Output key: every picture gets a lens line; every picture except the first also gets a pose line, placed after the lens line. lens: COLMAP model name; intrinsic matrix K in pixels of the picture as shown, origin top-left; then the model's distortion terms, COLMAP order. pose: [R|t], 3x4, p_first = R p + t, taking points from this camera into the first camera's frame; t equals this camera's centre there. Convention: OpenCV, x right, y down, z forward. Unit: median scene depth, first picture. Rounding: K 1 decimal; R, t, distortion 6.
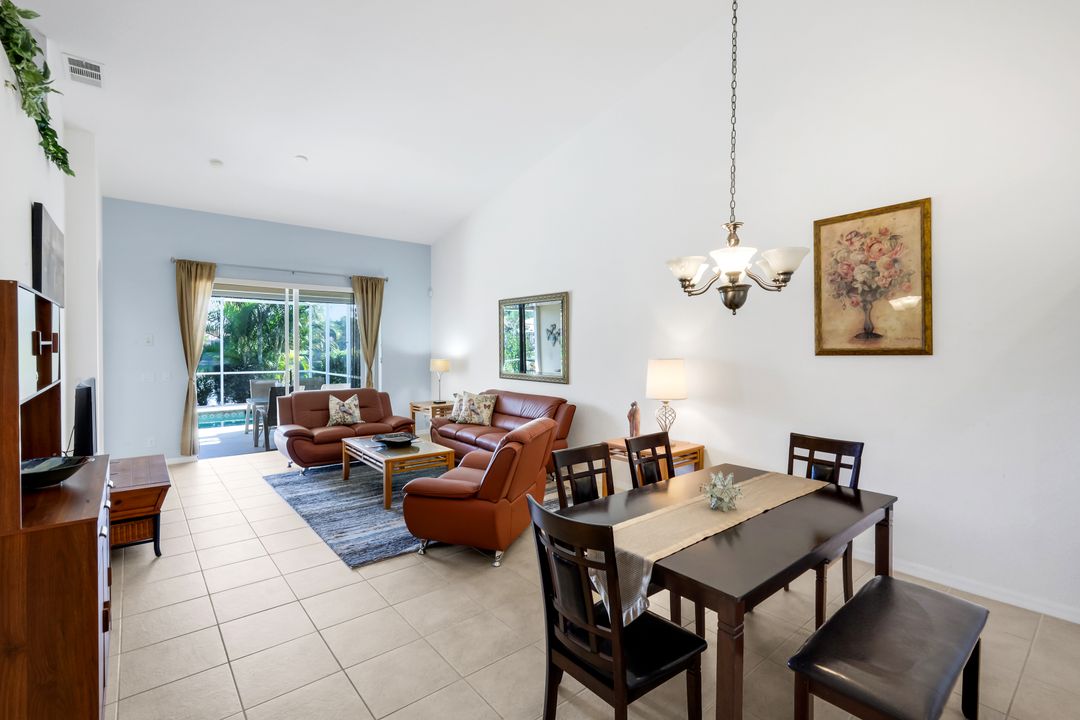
lens RADIAL K [[482.1, 0, 529.9], [0, 482.1, 351.9], [0, 0, 1]] dist [0.005217, 0.000320]
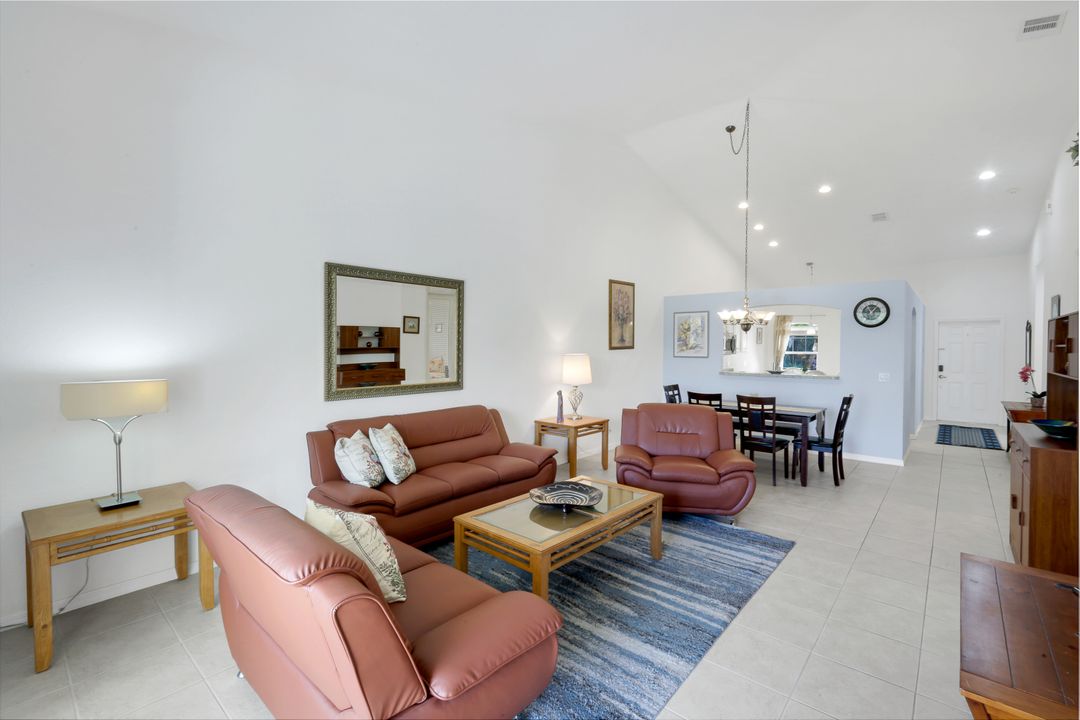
lens RADIAL K [[470.9, 0, 536.8], [0, 470.9, 358.0], [0, 0, 1]] dist [0.000287, -0.000016]
pose [[-0.154820, -0.030373, 0.987476, -0.718818], [0.009631, 0.999433, 0.032251, -0.014226], [-0.987896, 0.014503, -0.154440, 0.938631]]
